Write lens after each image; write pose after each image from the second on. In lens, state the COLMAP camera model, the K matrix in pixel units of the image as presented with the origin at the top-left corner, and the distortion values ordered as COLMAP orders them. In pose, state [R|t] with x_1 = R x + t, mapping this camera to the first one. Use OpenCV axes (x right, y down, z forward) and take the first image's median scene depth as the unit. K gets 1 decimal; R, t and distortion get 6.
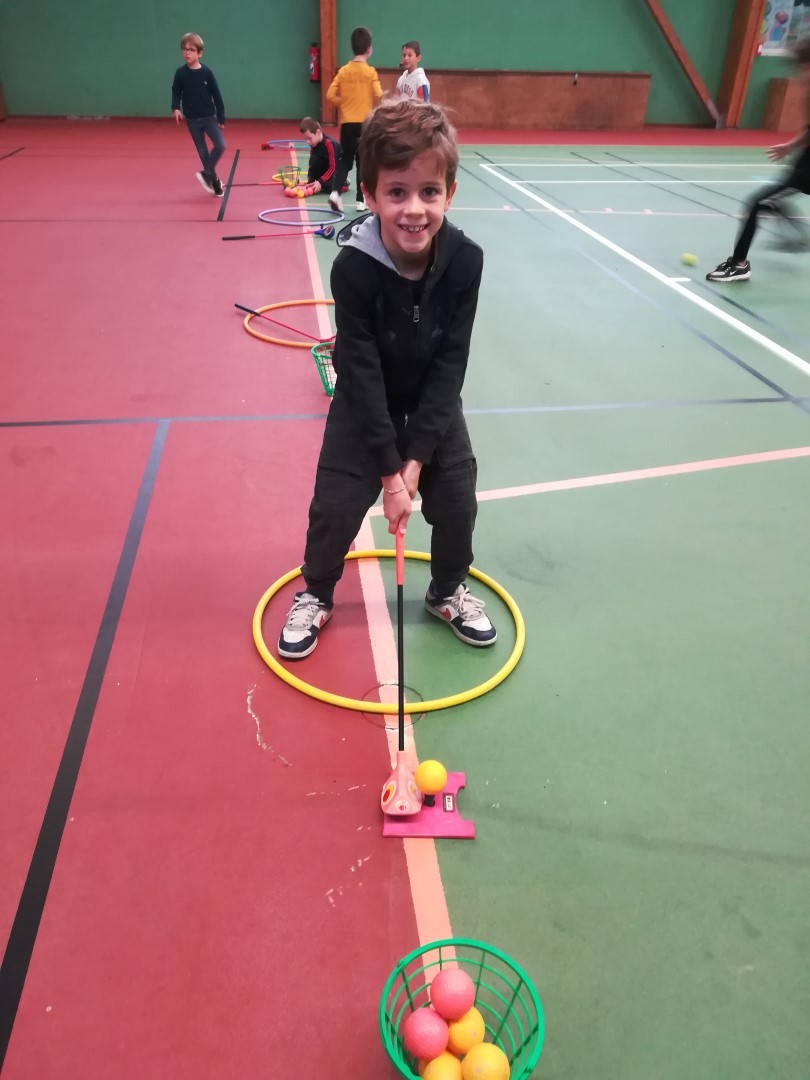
lens RADIAL K [[828.9, 0, 408.3], [0, 828.9, 540.3], [0, 0, 1]] dist [0.058813, -0.080491]
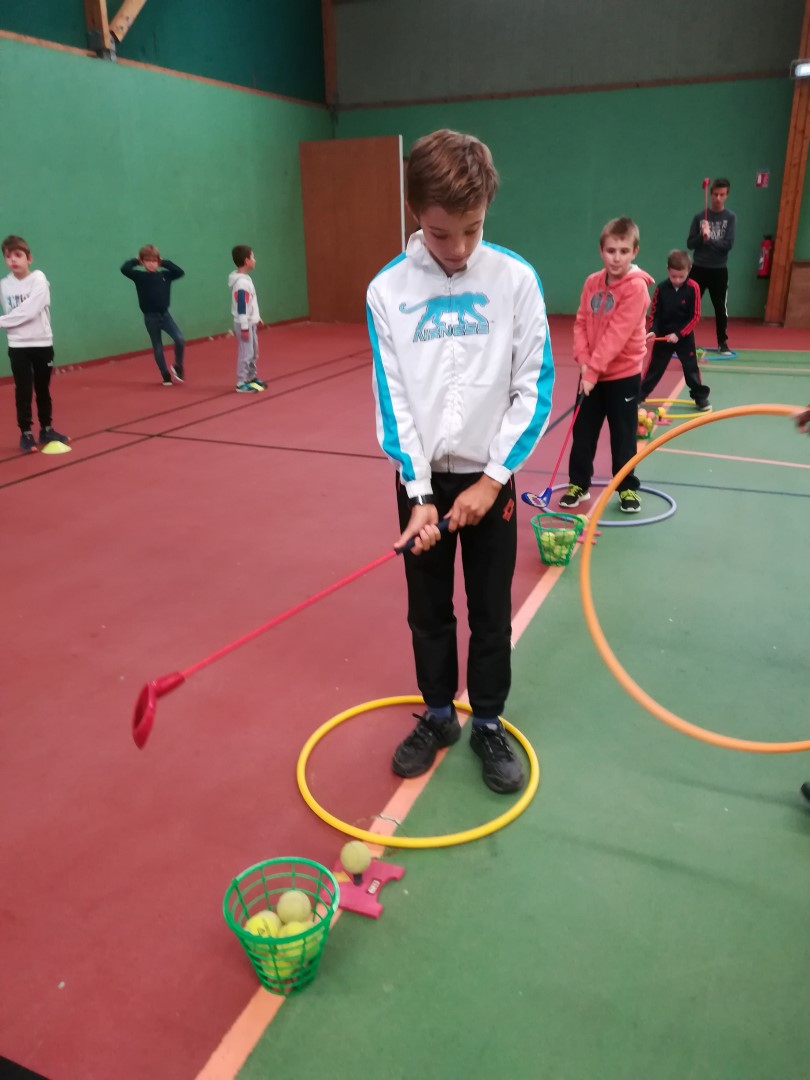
lens RADIAL K [[836.4, 0, 405.7], [0, 836.4, 538.1], [0, 0, 1]] dist [0.007834, -0.010811]
pose [[0.852183, 0.144983, -0.502756, 0.043684], [-0.235740, 0.964186, -0.121537, -0.104992], [0.467130, 0.222092, 0.855841, 0.165118]]
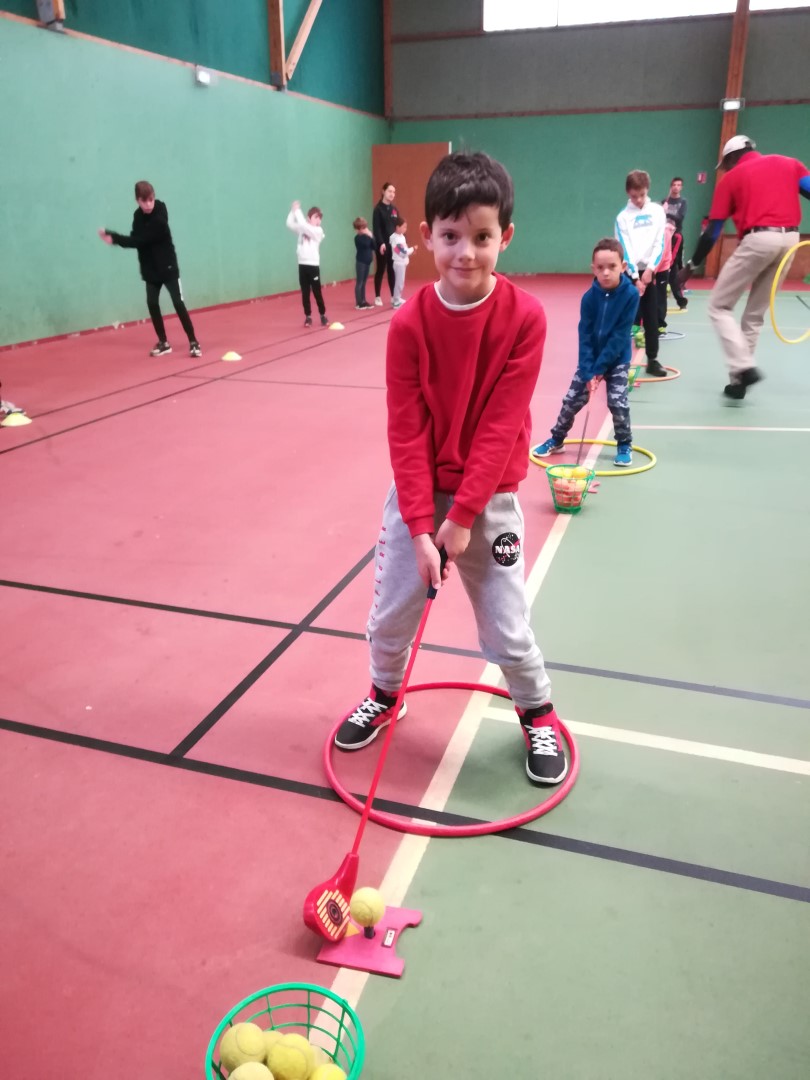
lens RADIAL K [[835.2, 0, 404.0], [0, 835.2, 539.4], [0, 0, 1]] dist [0.047110, -0.060583]
pose [[0.891295, 0.134712, -0.432950, 0.090208], [-0.208744, 0.969550, -0.128058, 0.119379], [0.402516, 0.204513, 0.892276, -0.188807]]
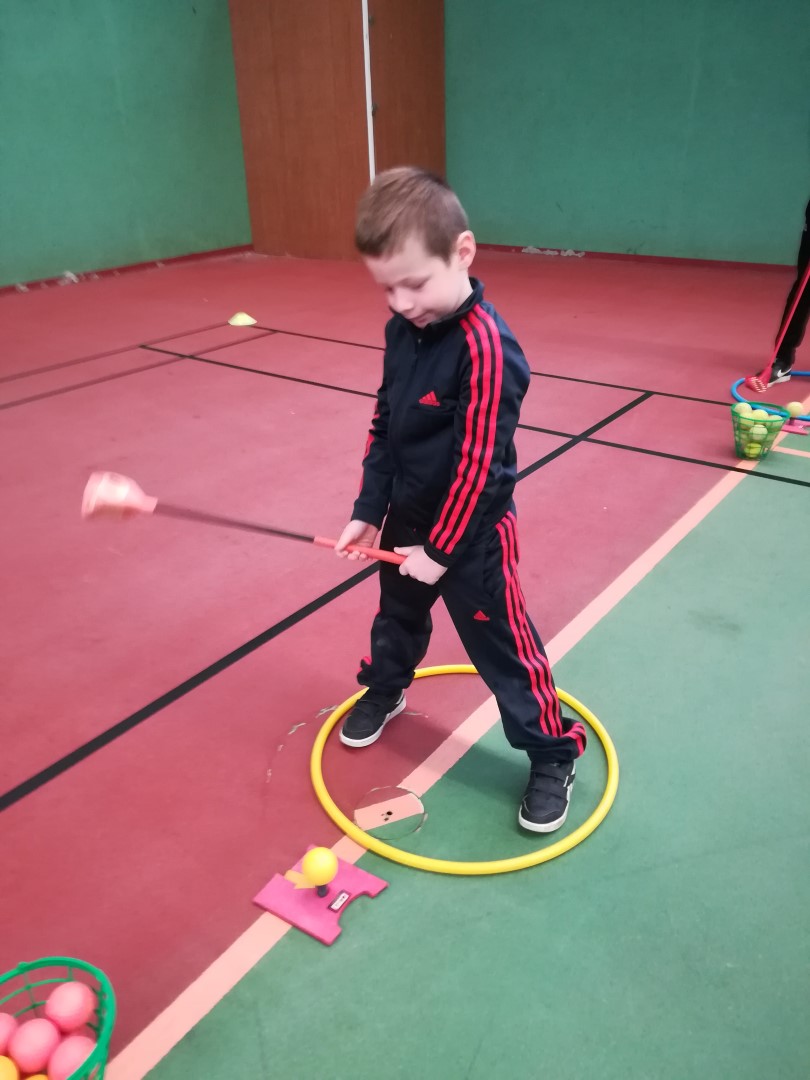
lens RADIAL K [[828.9, 0, 408.3], [0, 828.9, 540.3], [0, 0, 1]] dist [0.058813, -0.080491]
pose [[0.704814, 0.287760, -0.648407, -0.007882], [-0.331692, 0.941643, 0.057351, -0.308749], [0.627071, 0.174649, 0.759130, 0.515758]]
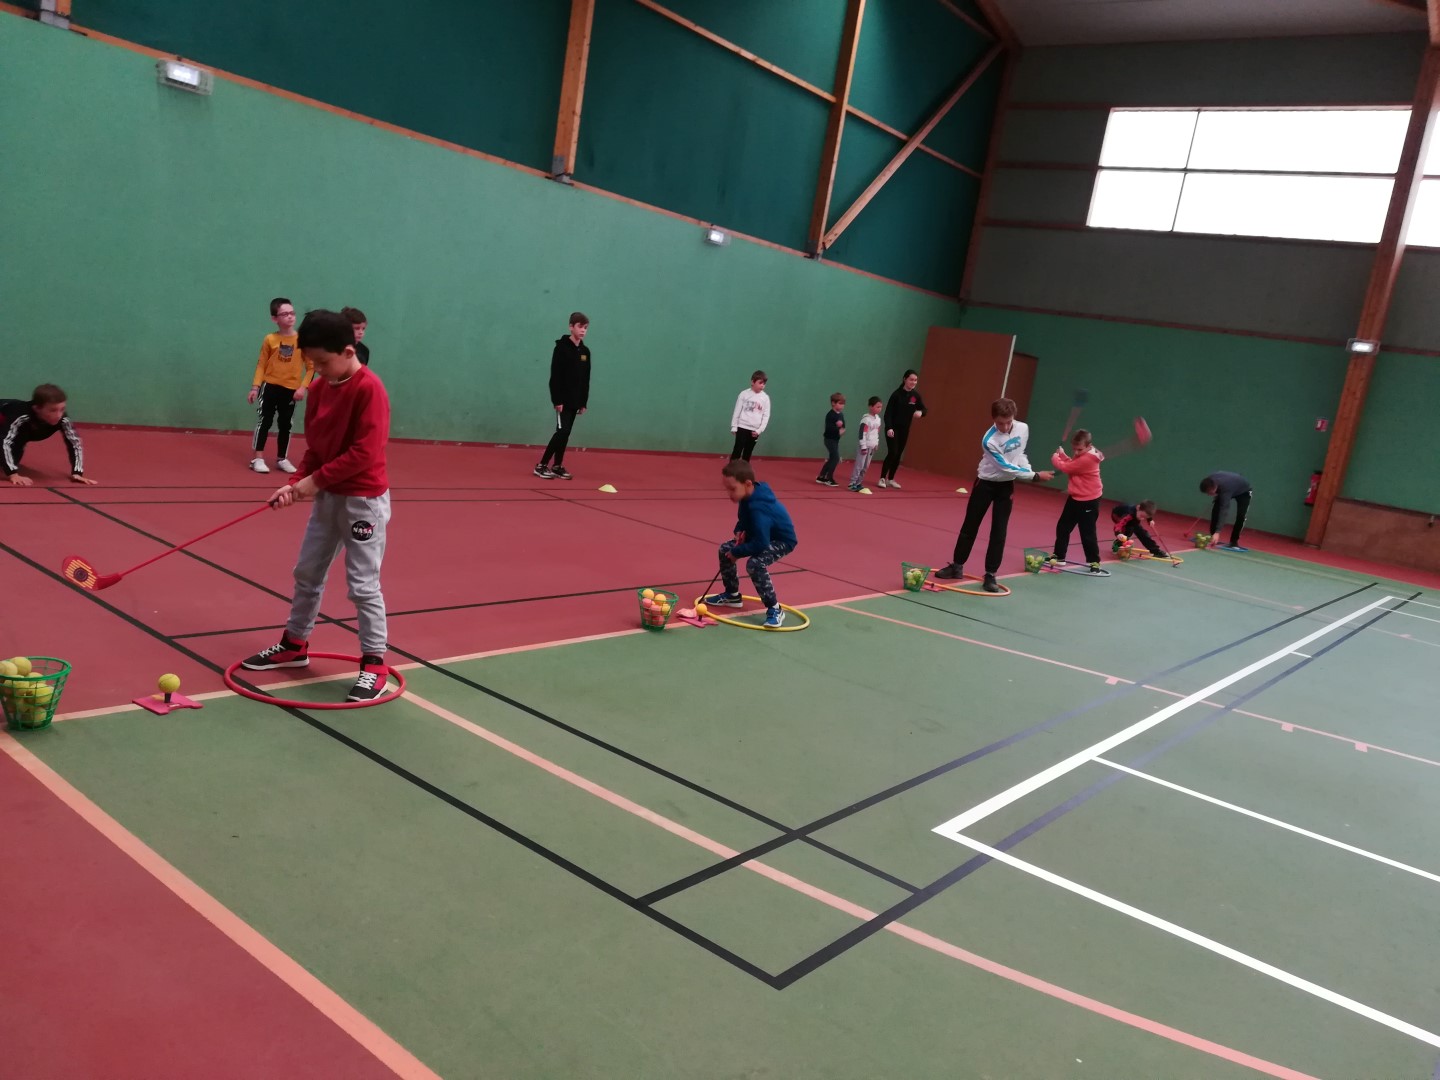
lens RADIAL K [[1107.0, 0, 728.7], [0, 1107.0, 545.2], [0, 0, 1]] dist [0.069499, -0.087140]
pose [[0.687135, 0.208574, -0.695947, 0.332611], [-0.491561, 0.838832, -0.233941, 0.120437], [0.534989, 0.502849, 0.678918, -0.207783]]
